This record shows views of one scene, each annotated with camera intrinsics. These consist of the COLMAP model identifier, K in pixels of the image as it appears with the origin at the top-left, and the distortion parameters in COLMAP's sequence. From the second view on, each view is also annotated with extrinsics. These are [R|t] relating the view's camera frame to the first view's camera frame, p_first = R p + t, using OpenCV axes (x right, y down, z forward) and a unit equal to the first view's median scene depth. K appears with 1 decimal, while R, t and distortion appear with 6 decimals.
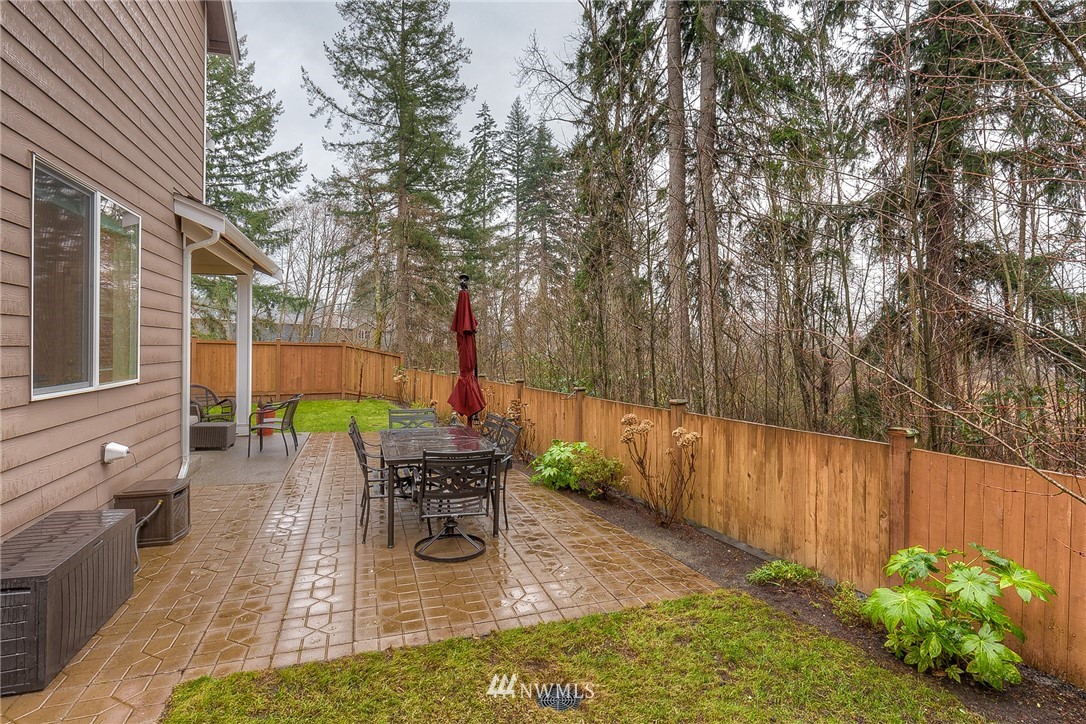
lens RADIAL K [[599.2, 0, 543.6], [0, 599.2, 351.9], [0, 0, 1]] dist [-0.000107, -0.000406]
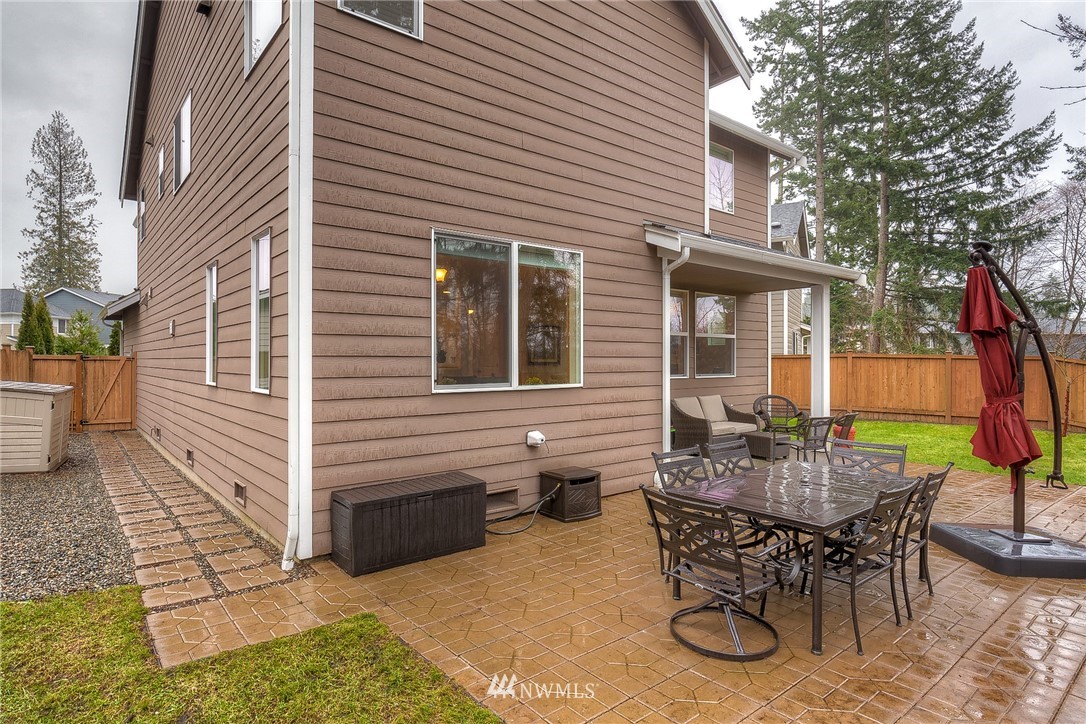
lens RADIAL K [[561.3, 0, 545.2], [0, 561.3, 359.7], [0, 0, 1]] dist [0.002392, 0.000254]
pose [[0.349253, -0.002114, -0.937026, 0.071563], [-0.010345, 0.999928, -0.006111, 0.000581], [0.936971, 0.011828, 0.349206, 0.097568]]
